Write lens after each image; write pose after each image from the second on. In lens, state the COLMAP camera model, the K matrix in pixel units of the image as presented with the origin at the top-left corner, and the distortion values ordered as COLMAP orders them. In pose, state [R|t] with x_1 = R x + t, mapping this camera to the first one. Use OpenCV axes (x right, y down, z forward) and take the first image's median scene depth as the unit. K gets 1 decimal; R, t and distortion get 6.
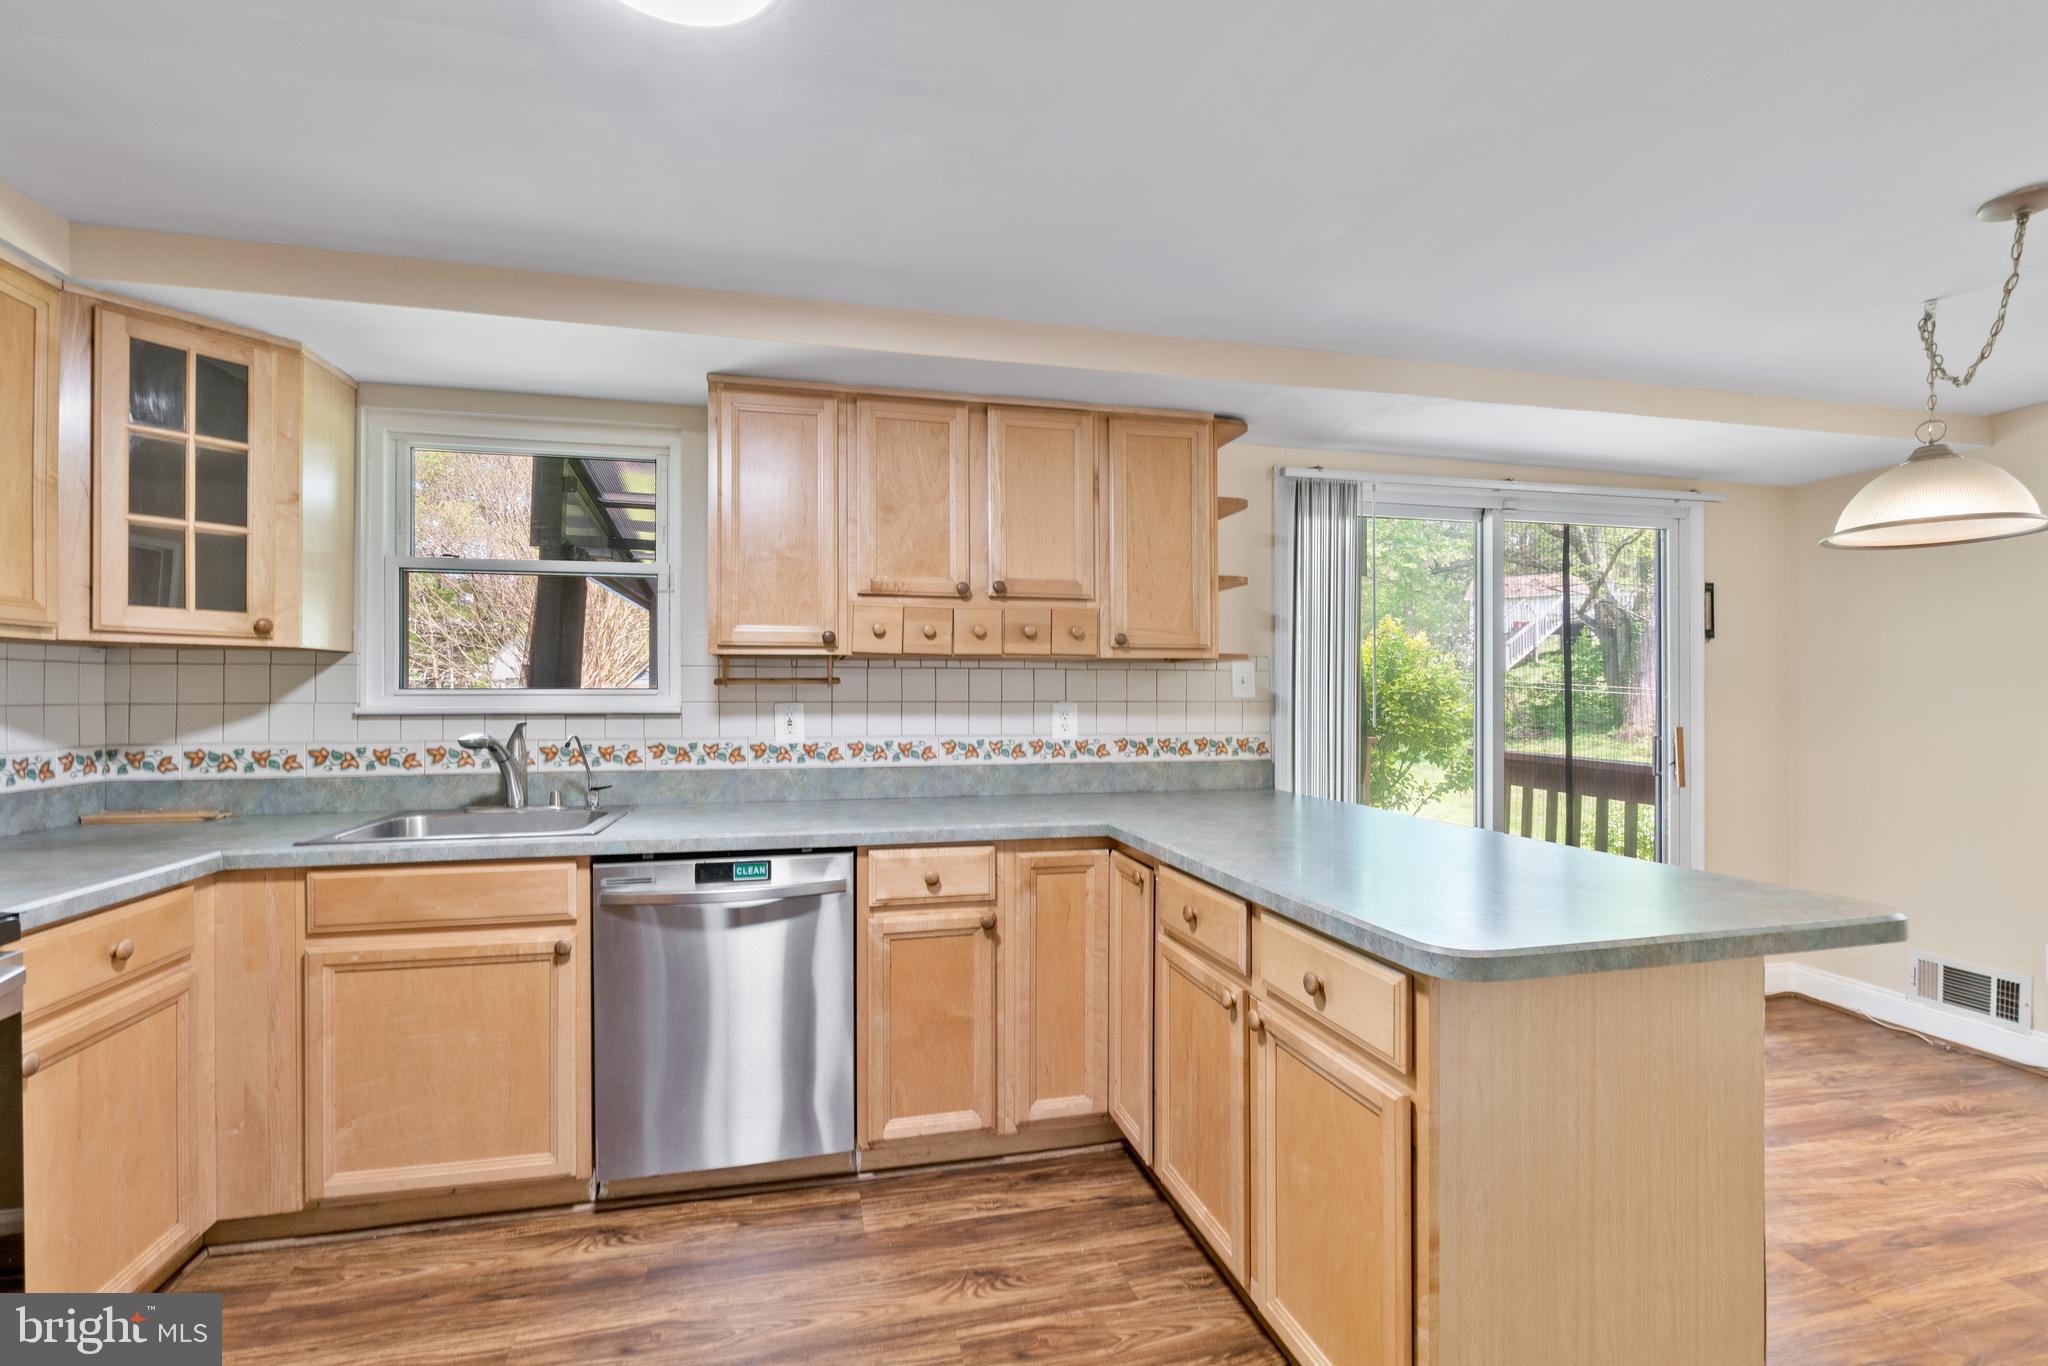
lens RADIAL K [[906.0, 0, 1013.6], [0, 906.0, 691.5], [0, 0, 1]] dist [0.002988, -0.002390]
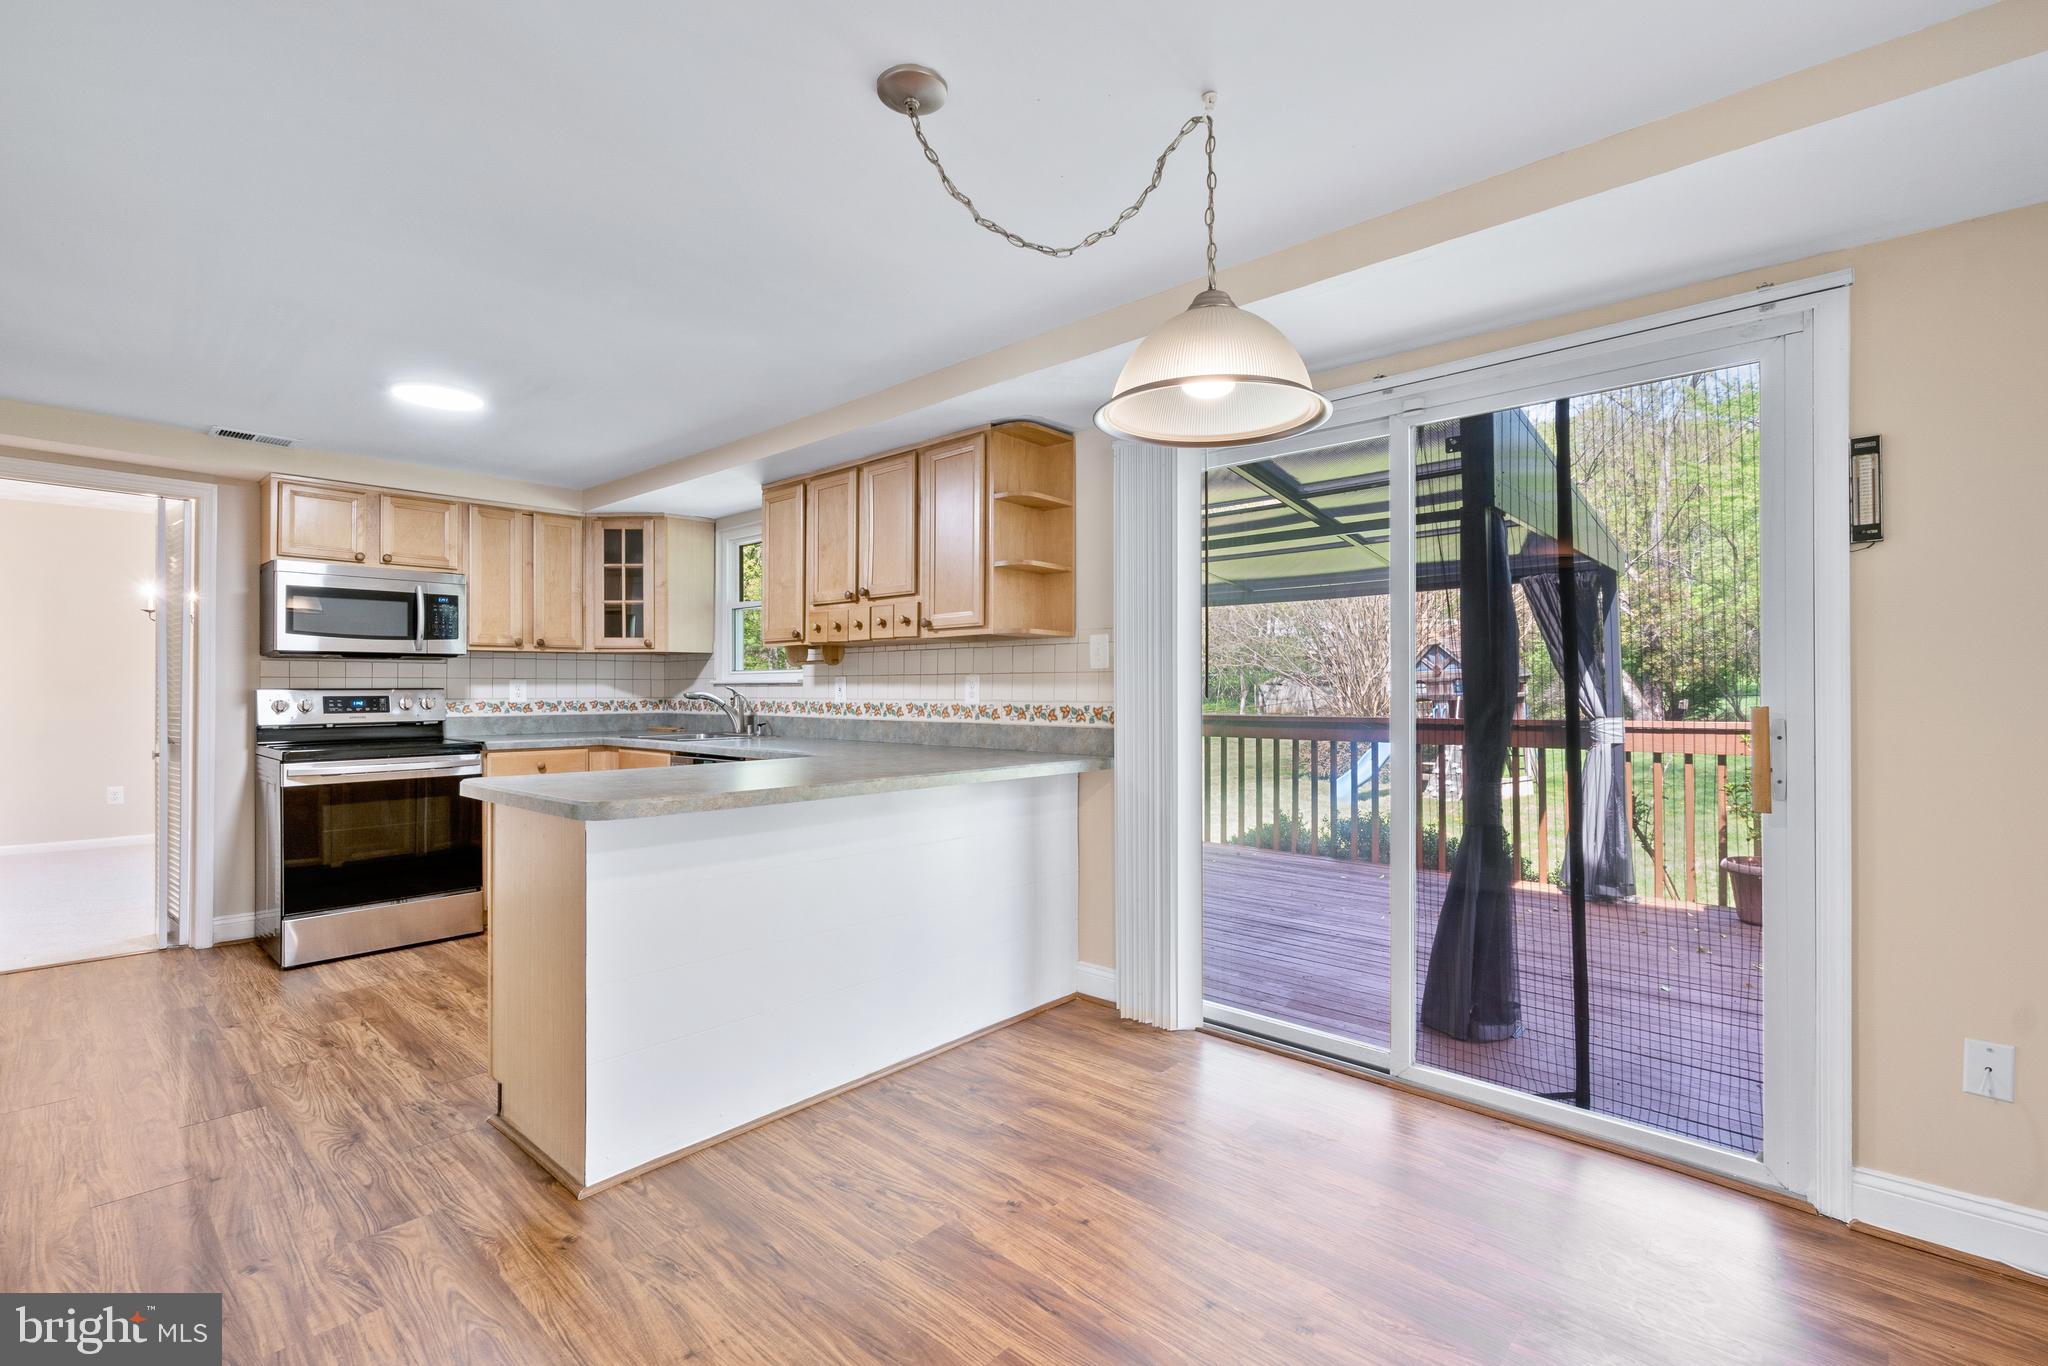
lens RADIAL K [[906.0, 0, 997.8], [0, 906.0, 684.6], [0, 0, 1]] dist [0.002988, -0.002390]
pose [[0.562196, -0.004962, -0.826989, 1.359885], [0.003327, 0.999987, -0.003739, 0.037913], [0.826998, -0.000650, 0.562205, 0.407412]]
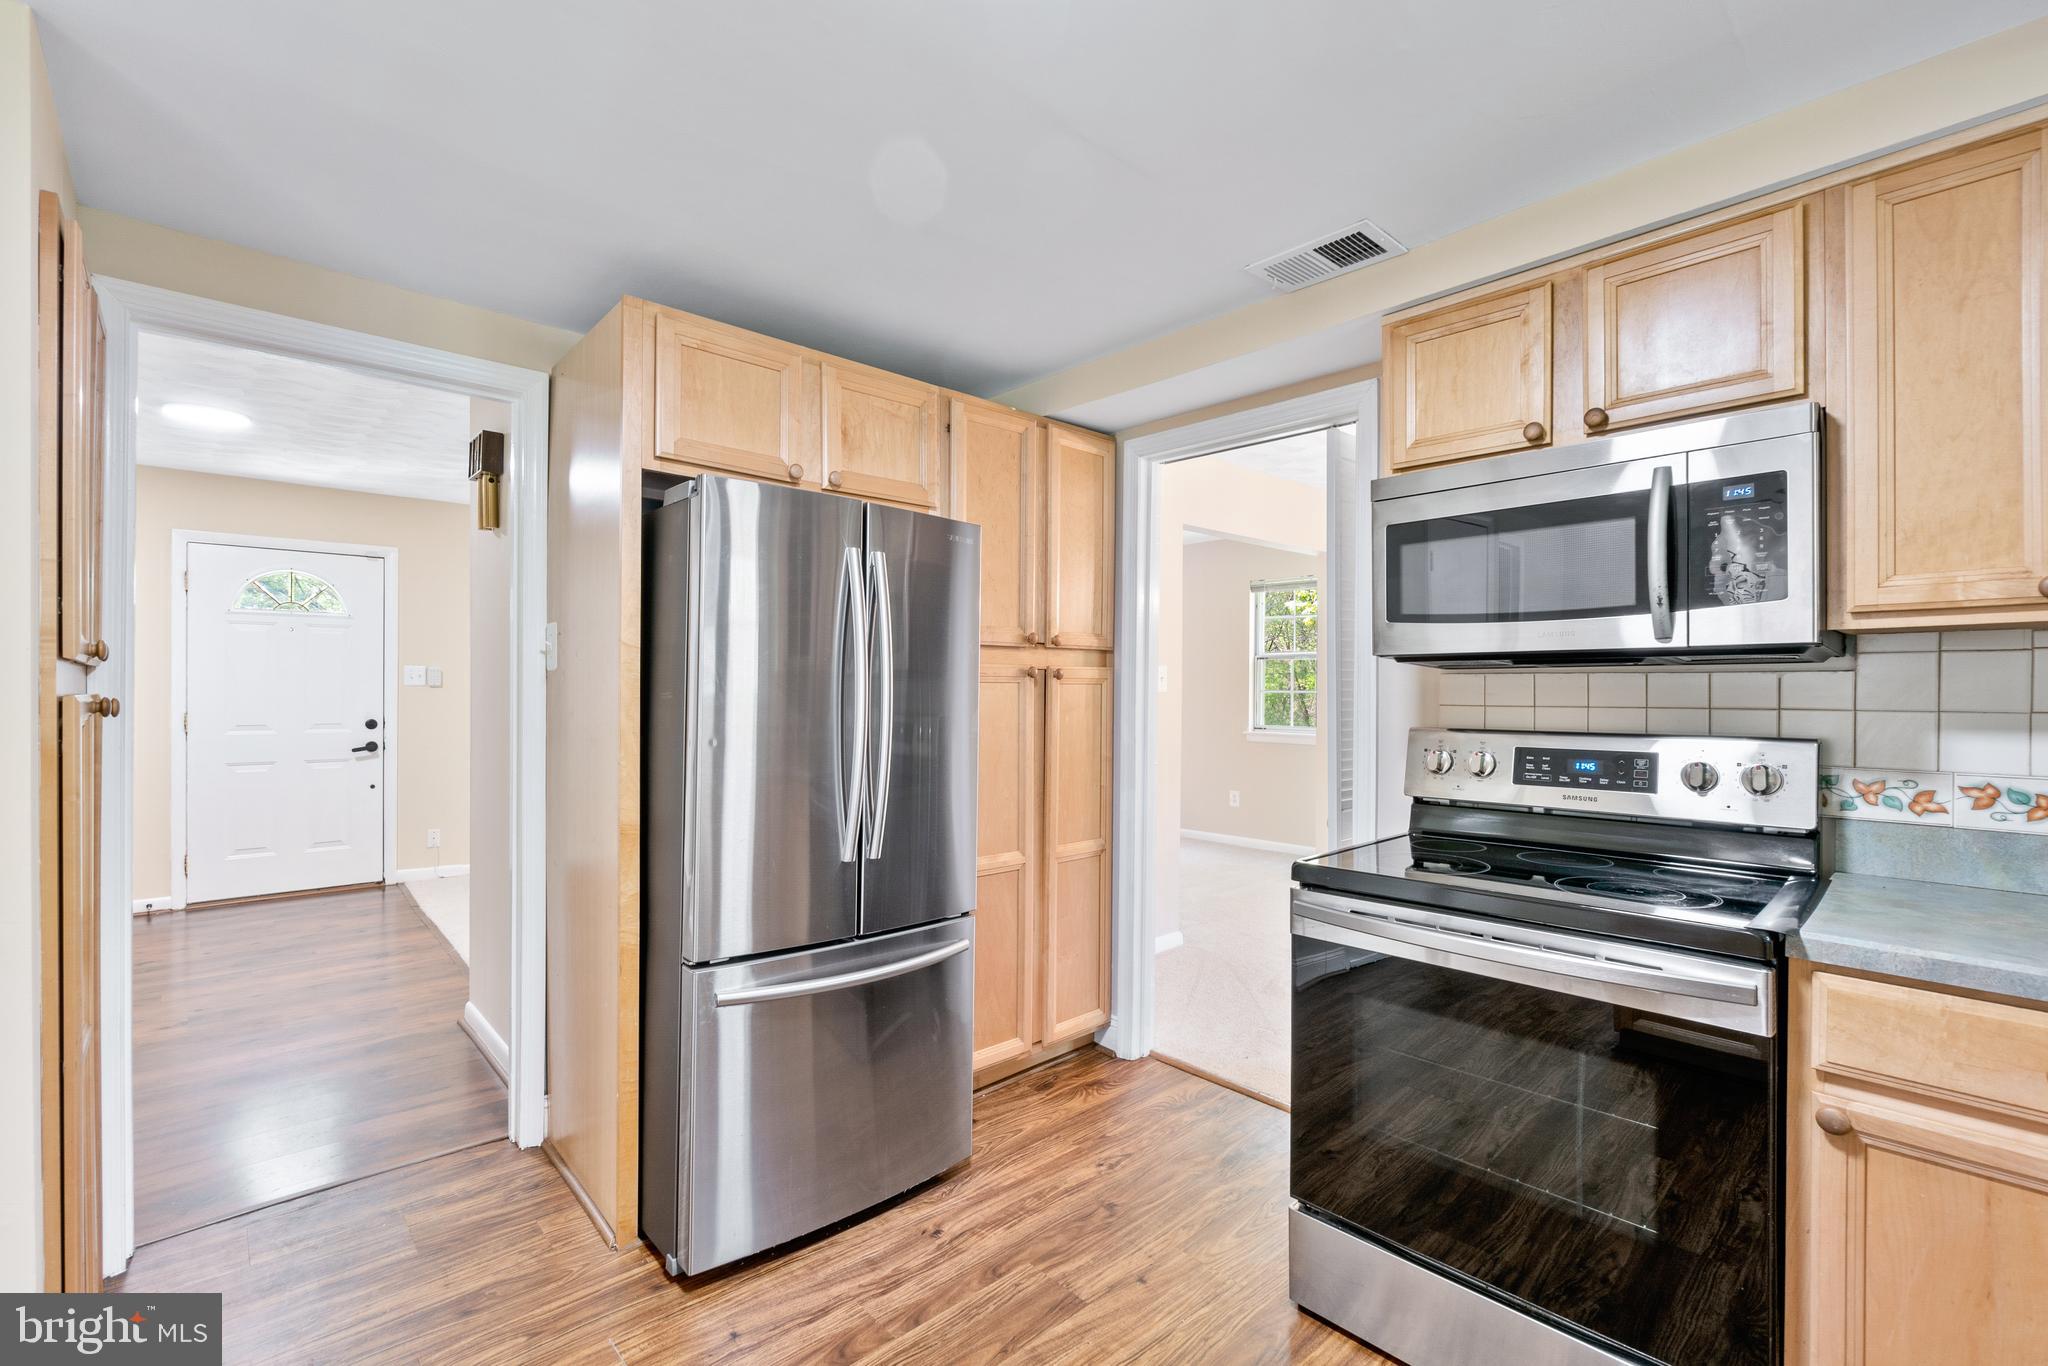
lens RADIAL K [[906.0, 0, 1028.3], [0, 906.0, 692.2], [0, 0, 1]] dist [0.002988, -0.002390]
pose [[-0.868353, -0.005349, -0.495918, 0.010679], [-0.005447, 0.999984, -0.001249, 0.003087], [0.495916, 0.001617, -0.868369, 0.809603]]
